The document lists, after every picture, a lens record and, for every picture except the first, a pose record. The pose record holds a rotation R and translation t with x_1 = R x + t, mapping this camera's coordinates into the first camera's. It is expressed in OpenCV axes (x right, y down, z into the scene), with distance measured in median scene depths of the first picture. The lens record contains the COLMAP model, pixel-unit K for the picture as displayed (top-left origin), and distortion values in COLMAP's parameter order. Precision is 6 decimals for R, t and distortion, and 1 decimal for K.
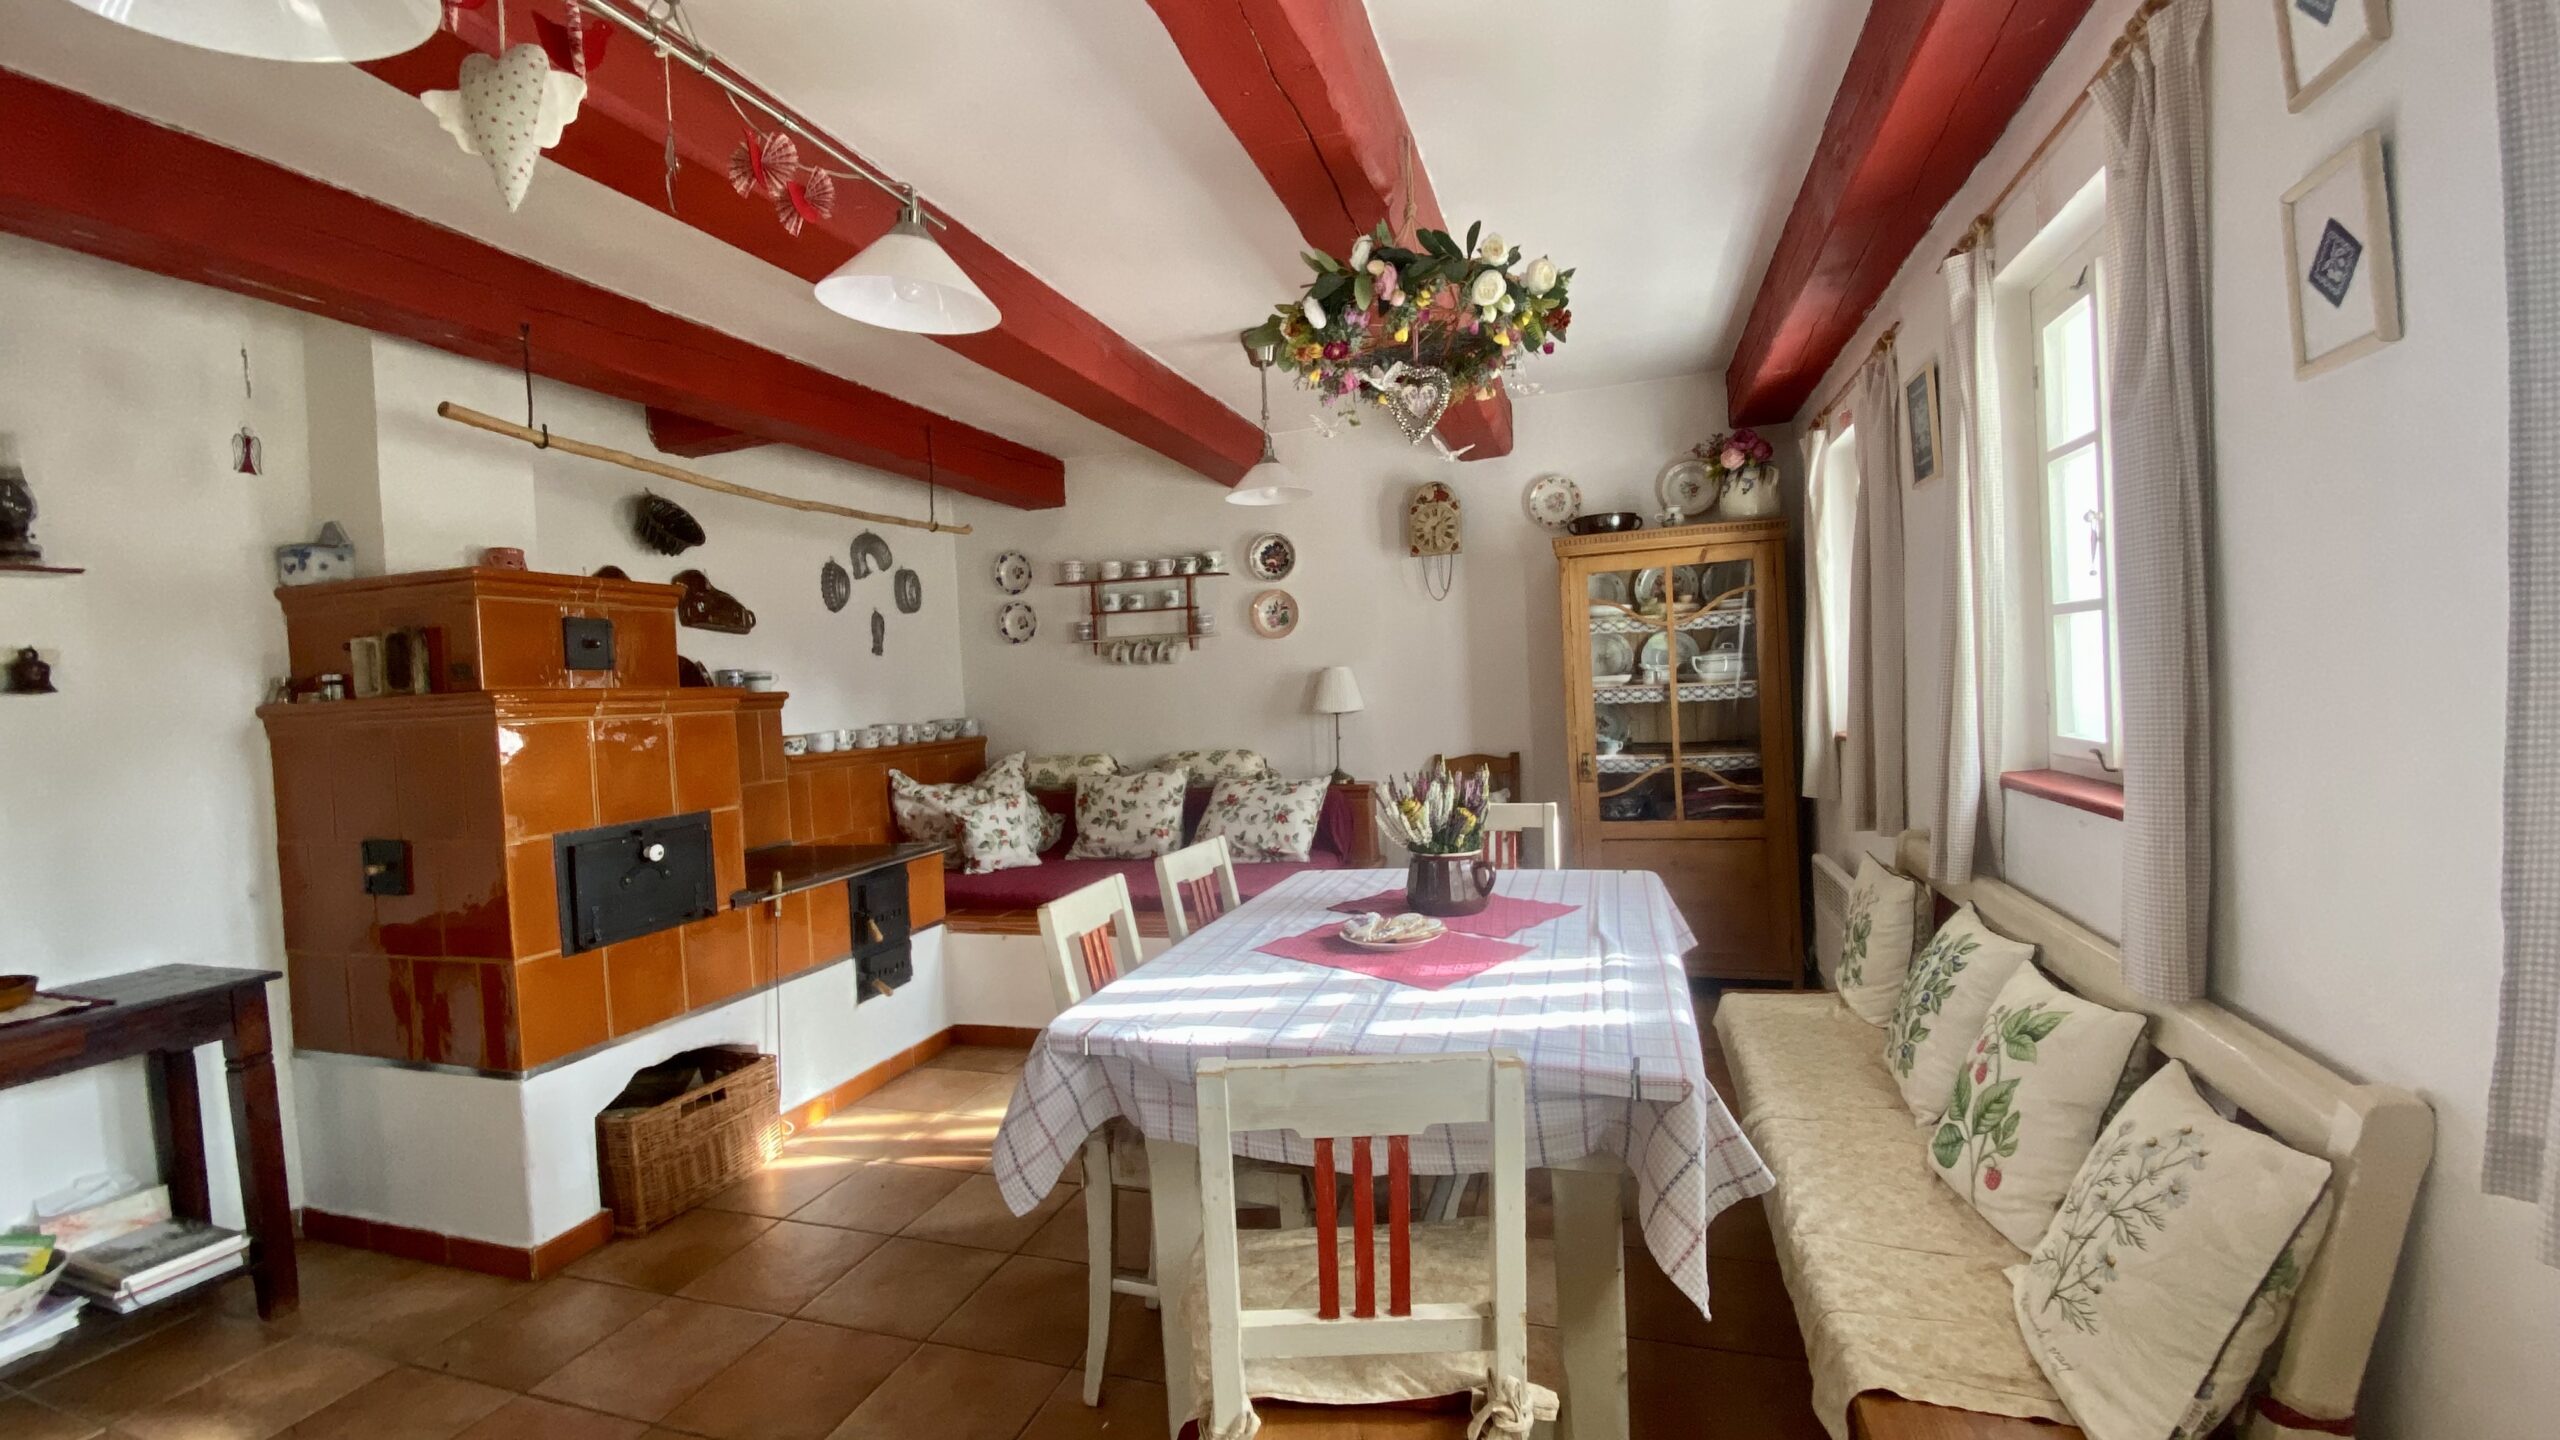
lens RADIAL K [[1092.7, 0, 1280.0], [0, 1092.7, 720.0], [0, 0, 1]] dist [0.000168, -0.000028]
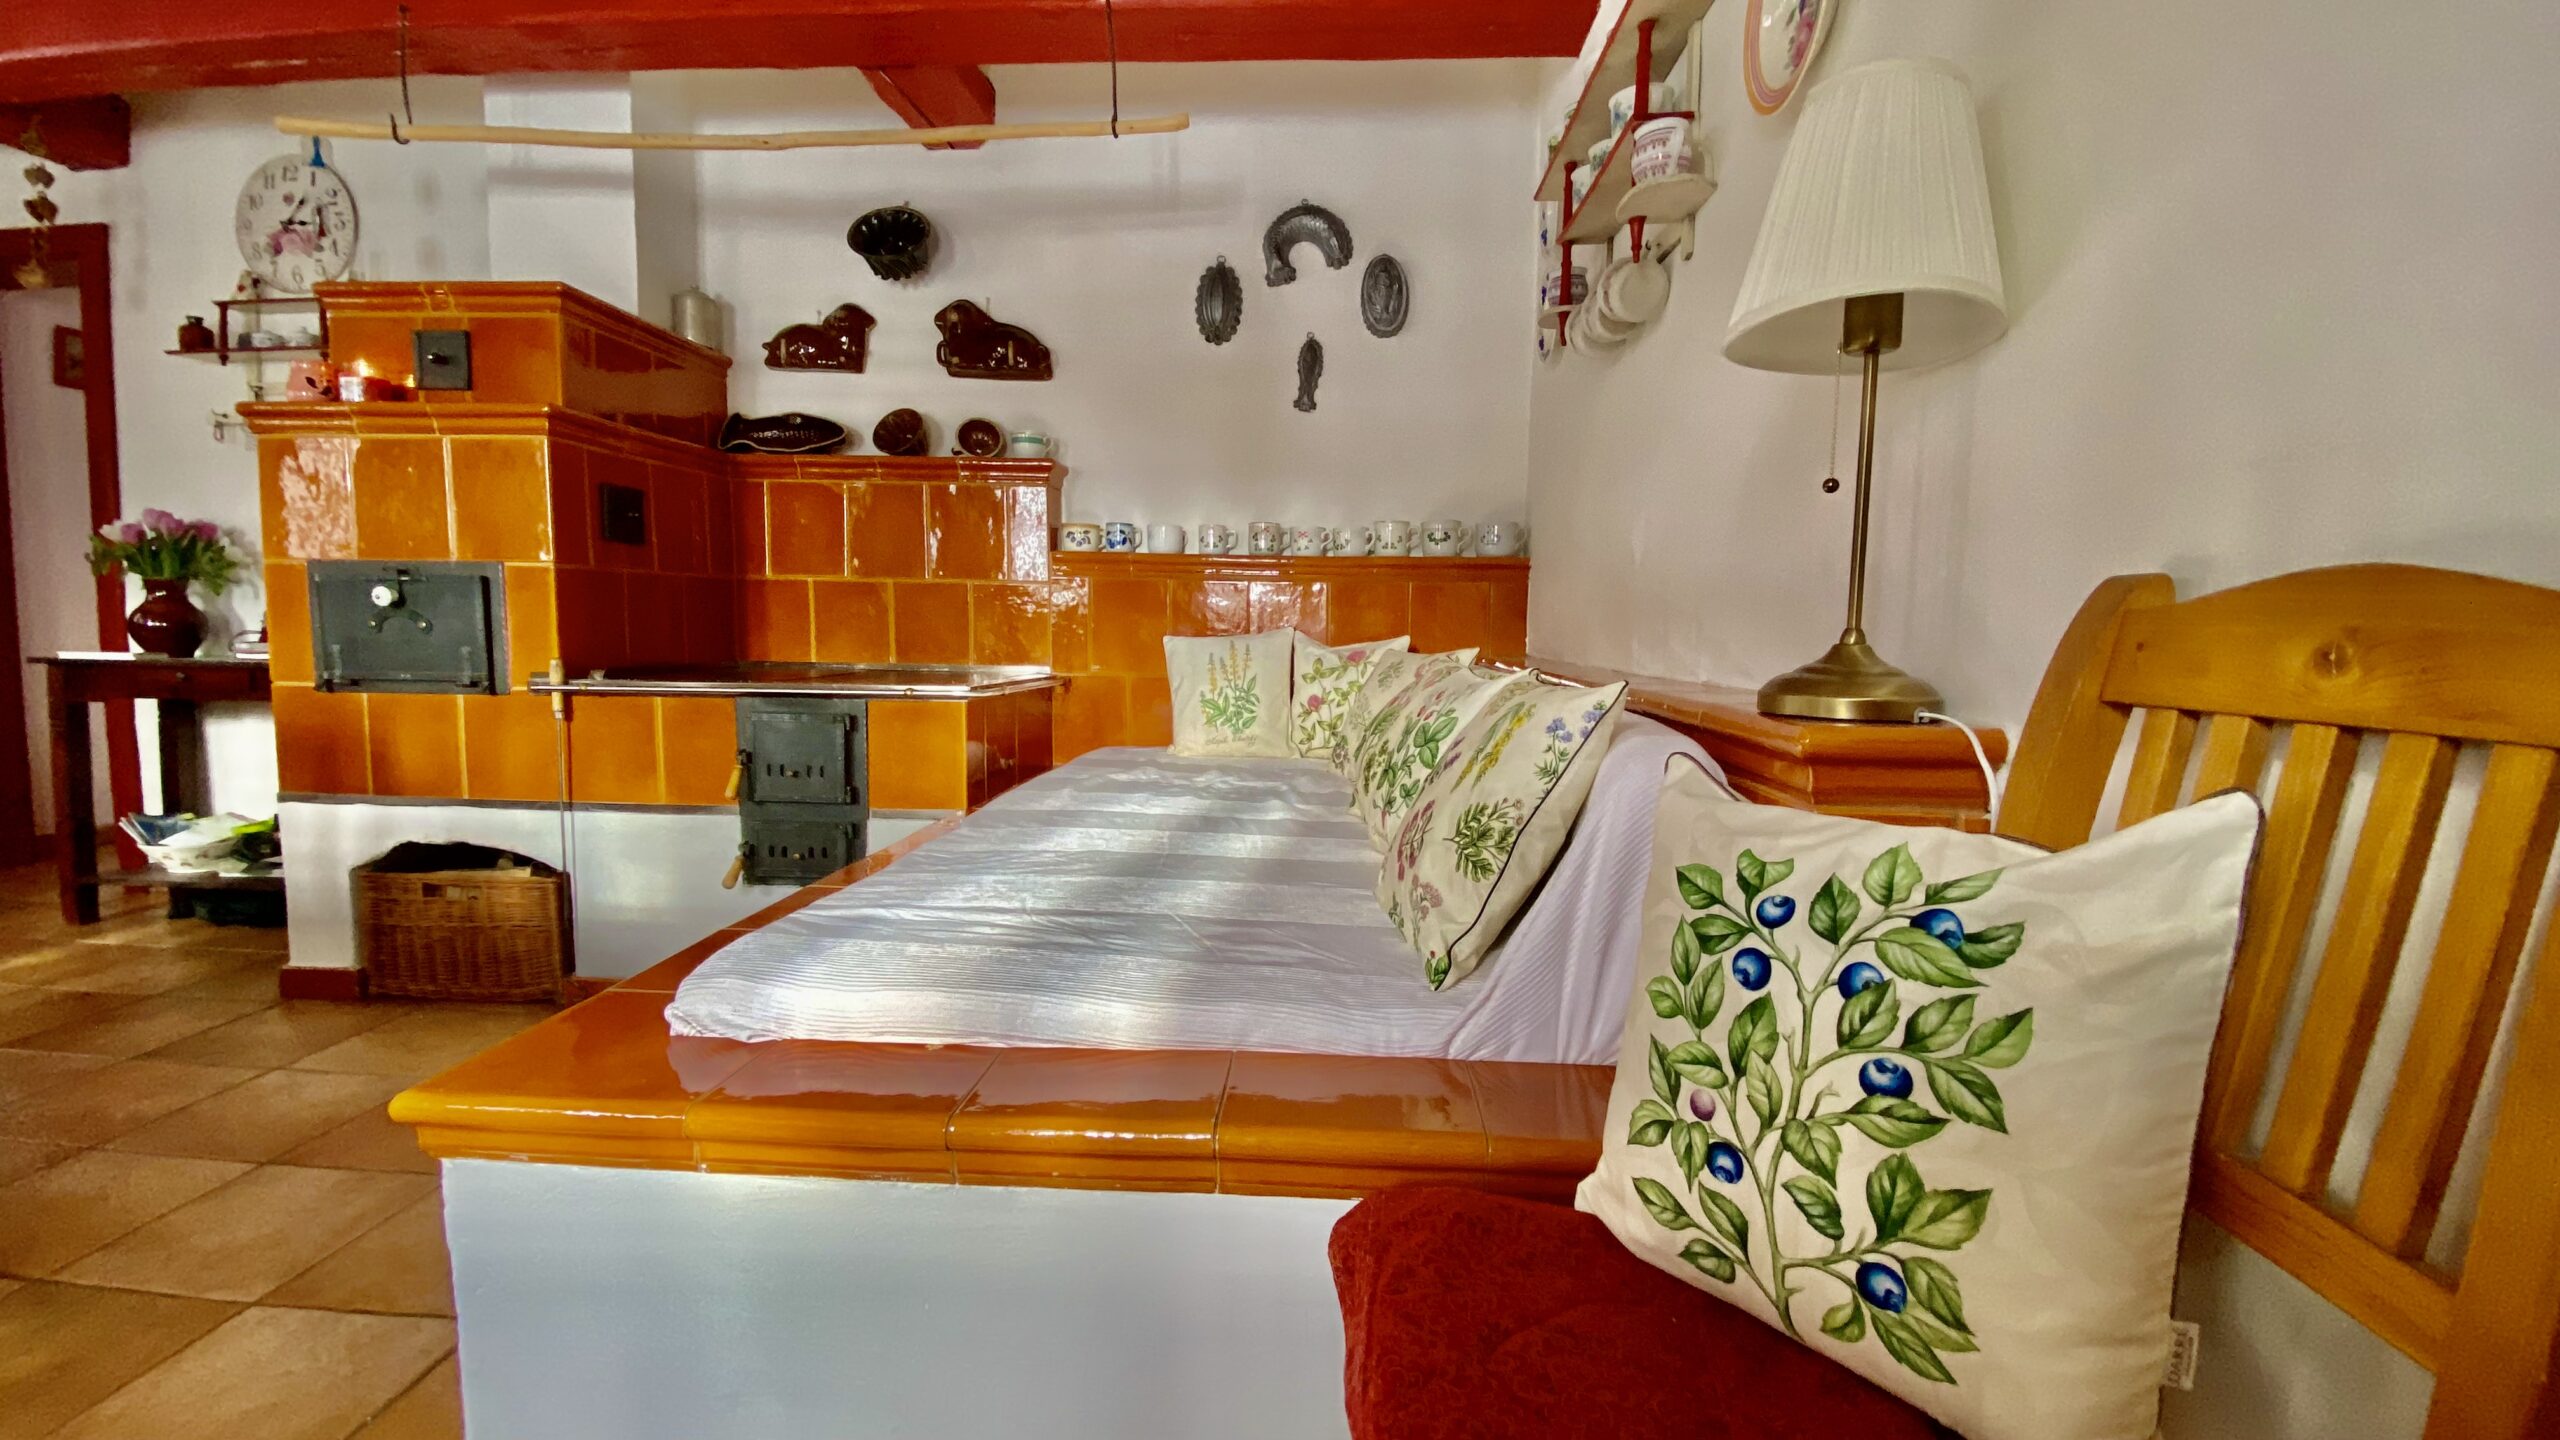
lens RADIAL K [[1092.7, 0, 1280.0], [0, 1092.7, 720.0], [0, 0, 1]] dist [0.000168, -0.000028]
pose [[0.228728, 0.158020, -0.960580, 0.273274], [-0.072538, 0.986761, 0.145055, 0.026255], [0.970784, 0.036500, 0.237162, 0.937710]]
